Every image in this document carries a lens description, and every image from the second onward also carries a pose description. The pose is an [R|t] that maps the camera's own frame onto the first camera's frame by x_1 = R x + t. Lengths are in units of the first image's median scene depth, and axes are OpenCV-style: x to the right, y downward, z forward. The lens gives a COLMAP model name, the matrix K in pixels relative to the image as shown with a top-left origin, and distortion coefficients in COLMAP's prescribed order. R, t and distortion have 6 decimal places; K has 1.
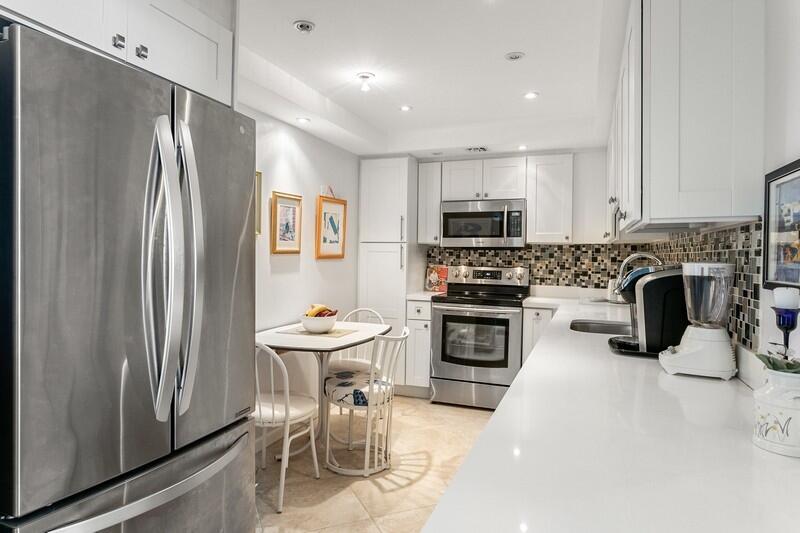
lens RADIAL K [[482.1, 0, 399.4], [0, 482.1, 263.8], [0, 0, 1]] dist [-0.001568, 0.001238]
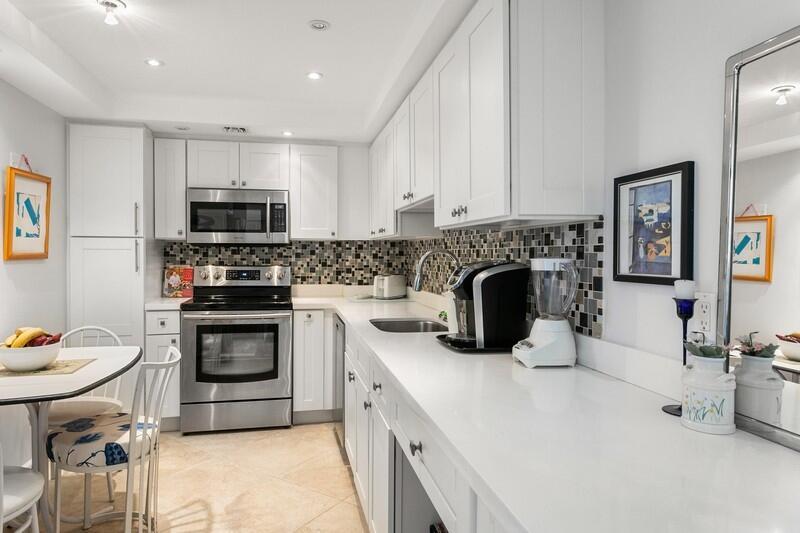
lens RADIAL K [[498.2, 0, 398.5], [0, 498.2, 263.8], [0, 0, 1]] dist [0.001774, 0.003992]
pose [[0.832579, -0.020755, 0.553517, -0.094992], [0.017741, 0.999784, 0.010803, -0.002982], [-0.553622, 0.000825, 0.832768, 0.104344]]
